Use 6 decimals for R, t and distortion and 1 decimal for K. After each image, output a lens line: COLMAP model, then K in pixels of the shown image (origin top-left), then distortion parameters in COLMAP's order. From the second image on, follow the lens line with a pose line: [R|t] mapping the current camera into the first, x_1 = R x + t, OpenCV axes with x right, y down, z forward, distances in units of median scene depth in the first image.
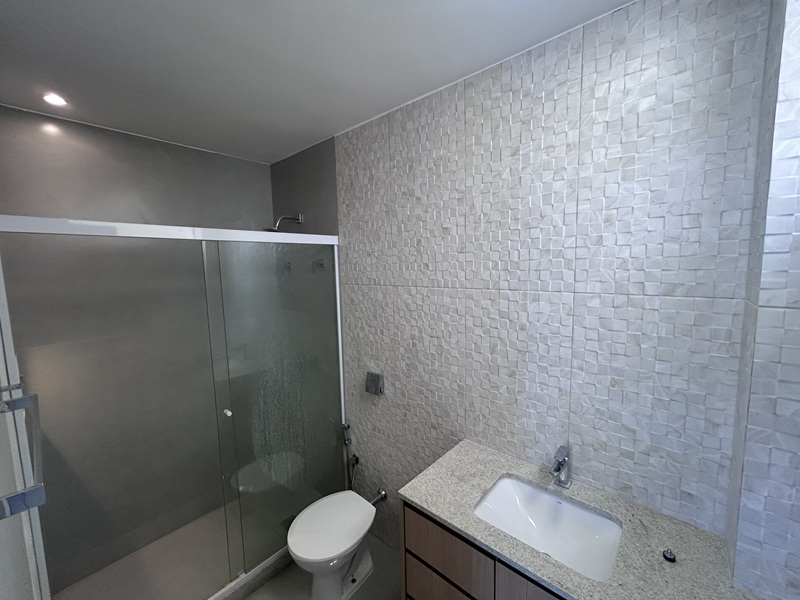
lens RADIAL K [[325.6, 0, 403.3], [0, 325.6, 301.0], [0, 0, 1]] dist [-0.001628, 0.000371]
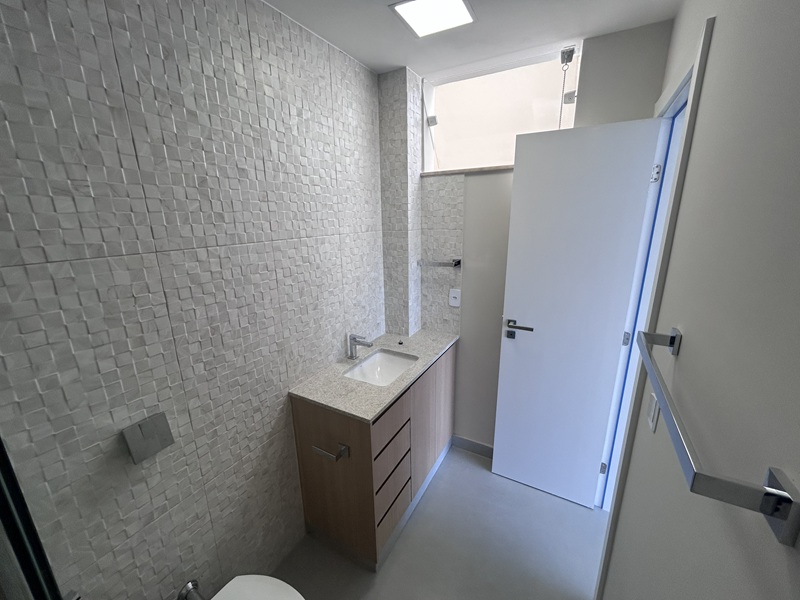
lens RADIAL K [[325.6, 0, 403.6], [0, 325.6, 299.4], [0, 0, 1]] dist [-0.001628, 0.000371]
pose [[-0.206764, -0.229782, 0.951025, -0.798340], [0.125483, 0.957774, 0.258694, -0.069470], [-0.970311, 0.172826, -0.169199, 0.788887]]
